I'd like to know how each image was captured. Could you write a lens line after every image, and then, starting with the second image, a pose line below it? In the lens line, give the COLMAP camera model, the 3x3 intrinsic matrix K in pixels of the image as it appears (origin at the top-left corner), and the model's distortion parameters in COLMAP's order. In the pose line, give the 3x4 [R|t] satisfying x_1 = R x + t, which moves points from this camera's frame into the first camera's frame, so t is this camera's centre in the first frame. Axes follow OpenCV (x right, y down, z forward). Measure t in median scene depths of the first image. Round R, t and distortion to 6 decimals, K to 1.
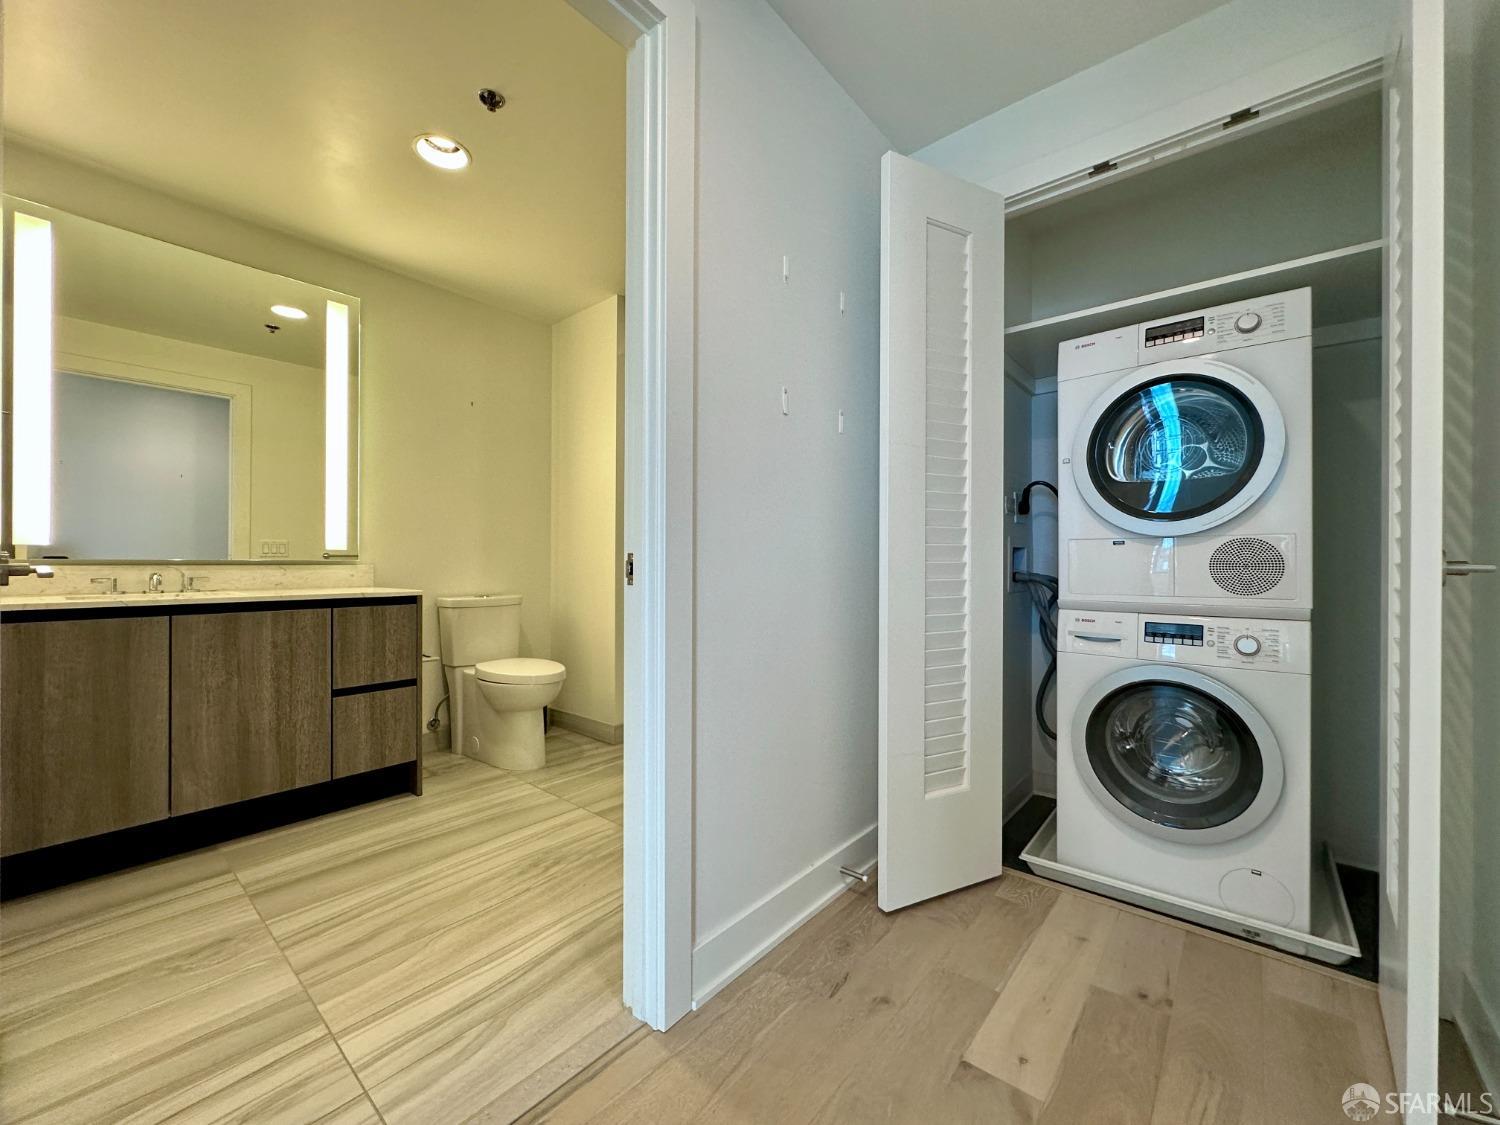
lens RADIAL K [[601.0, 0, 749.1], [0, 601.0, 562.6], [0, 0, 1]] dist [0.001038, 0.000956]
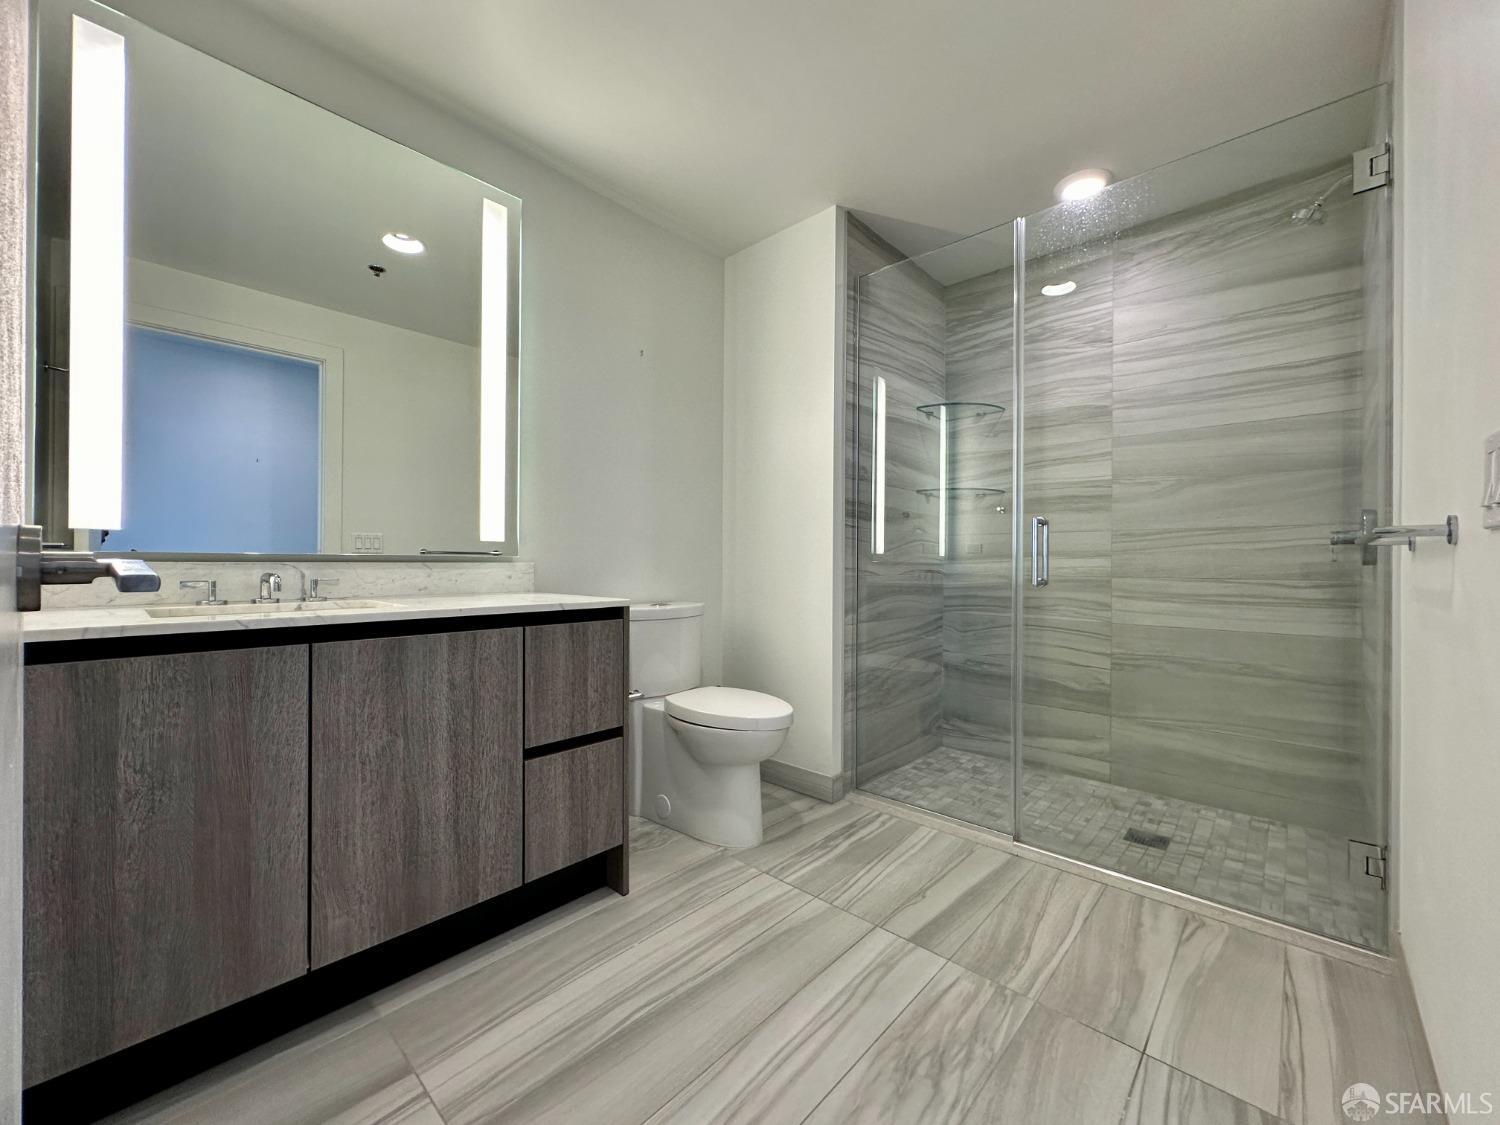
lens RADIAL K [[601.0, 0, 749.6], [0, 601.0, 562.0], [0, 0, 1]] dist [0.001038, 0.000956]
pose [[0.999060, 0.002358, -0.043283, -0.421990], [-0.002384, 0.999997, -0.000556, 0.003901], [0.043281, 0.000659, 0.999063, 0.351403]]
